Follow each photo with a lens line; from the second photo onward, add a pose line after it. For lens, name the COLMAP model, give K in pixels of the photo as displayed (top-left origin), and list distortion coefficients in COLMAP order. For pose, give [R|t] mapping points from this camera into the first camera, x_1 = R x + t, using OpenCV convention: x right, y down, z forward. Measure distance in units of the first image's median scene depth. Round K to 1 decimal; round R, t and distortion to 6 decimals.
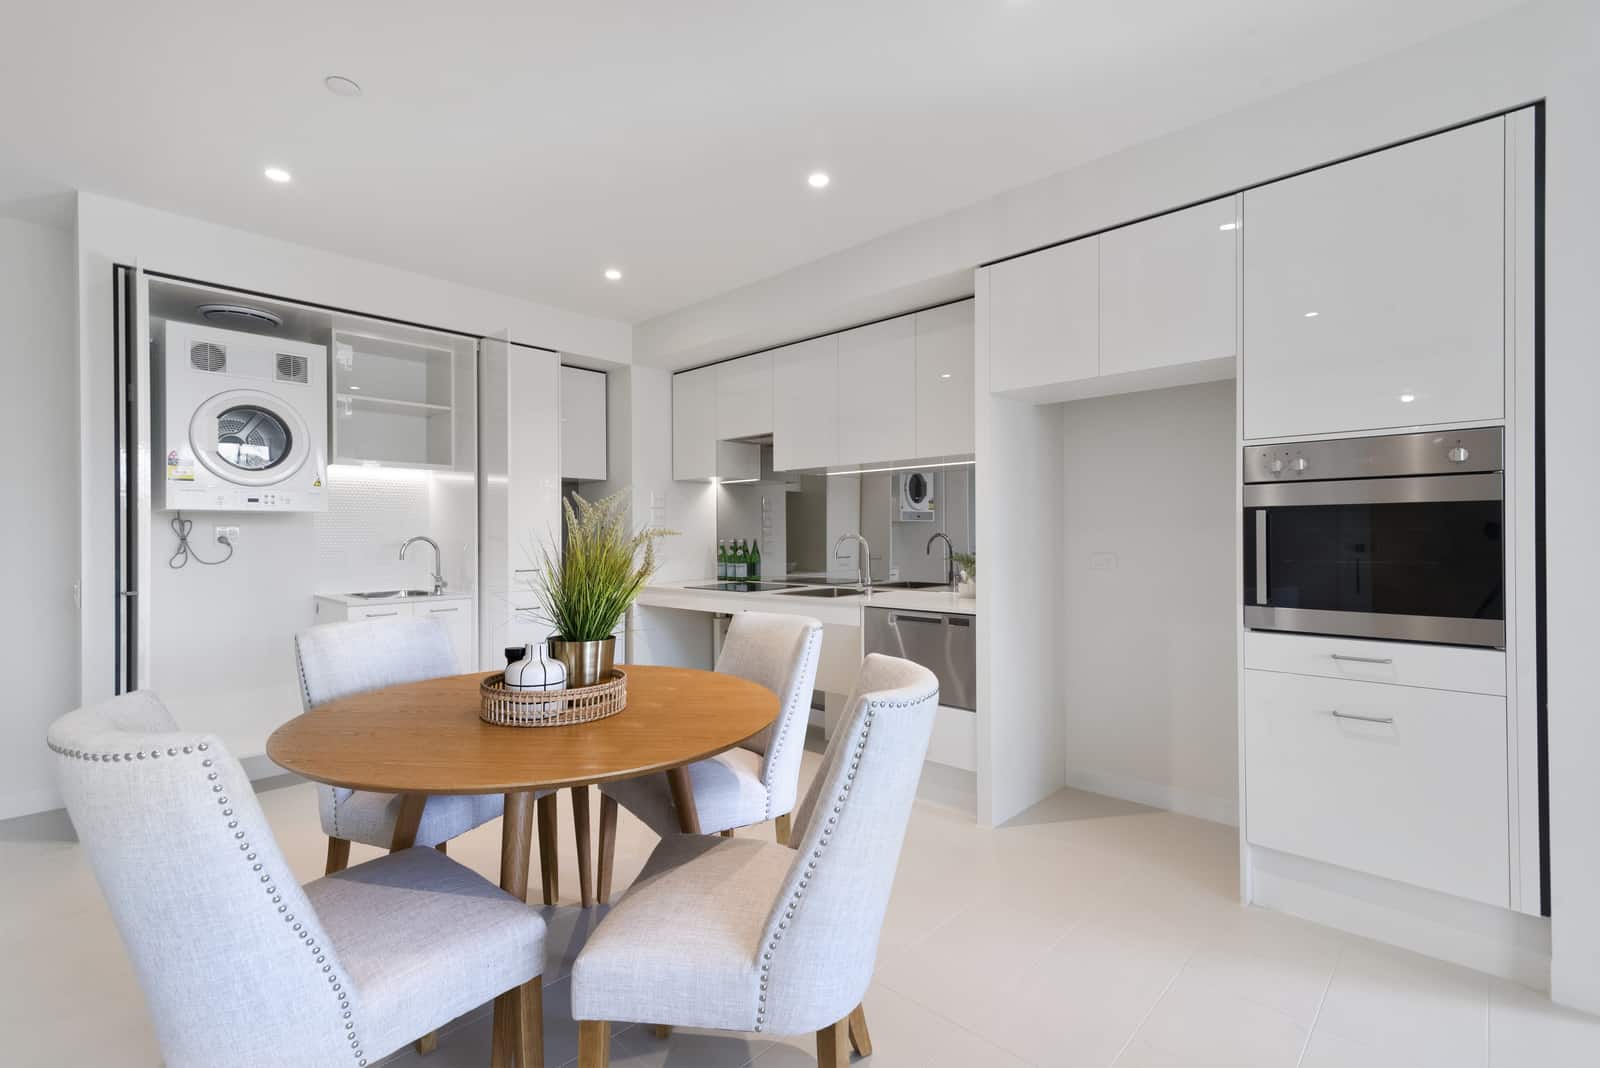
lens RADIAL K [[729.1, 0, 795.8], [0, 729.1, 539.3], [0, 0, 1]] dist [0.003189, 0.000580]
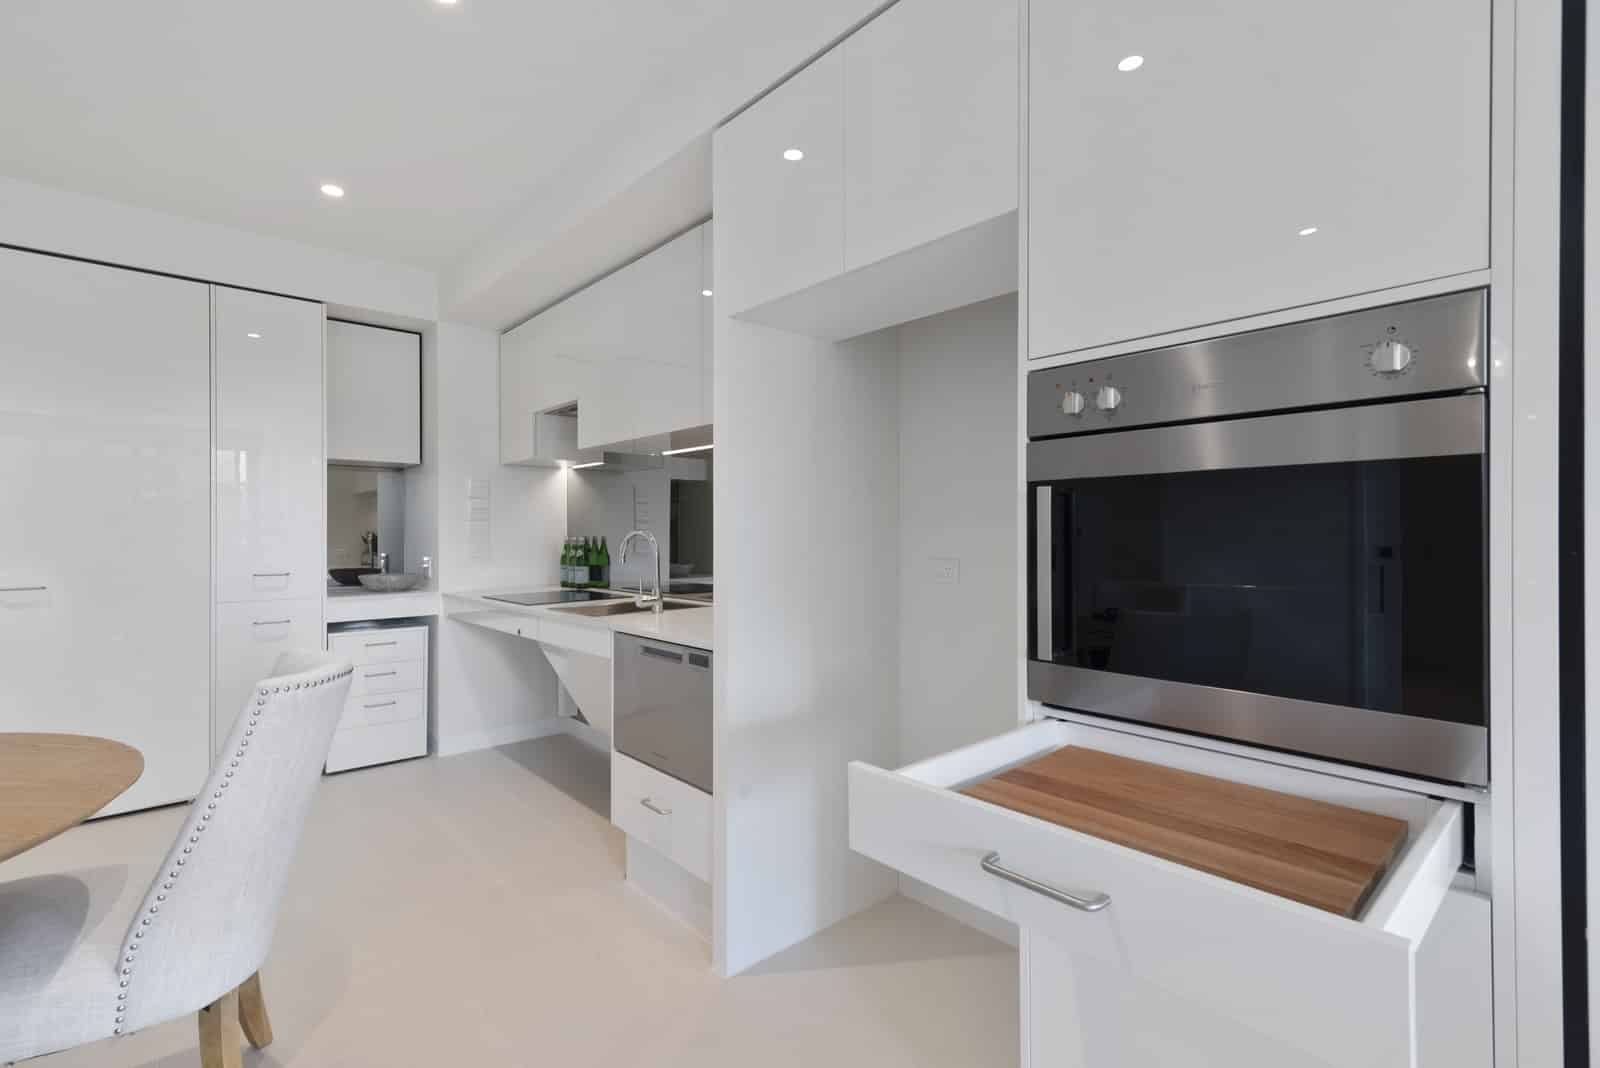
lens RADIAL K [[736.3, 0, 800.0], [0, 736.3, 534.0], [0, 0, 1]] dist [0.001792, -0.000180]
pose [[0.997208, 0.002899, -0.074622, 0.341484], [-0.003146, 0.999990, -0.003192, -0.001491], [0.074612, 0.003418, 0.997207, 0.305216]]
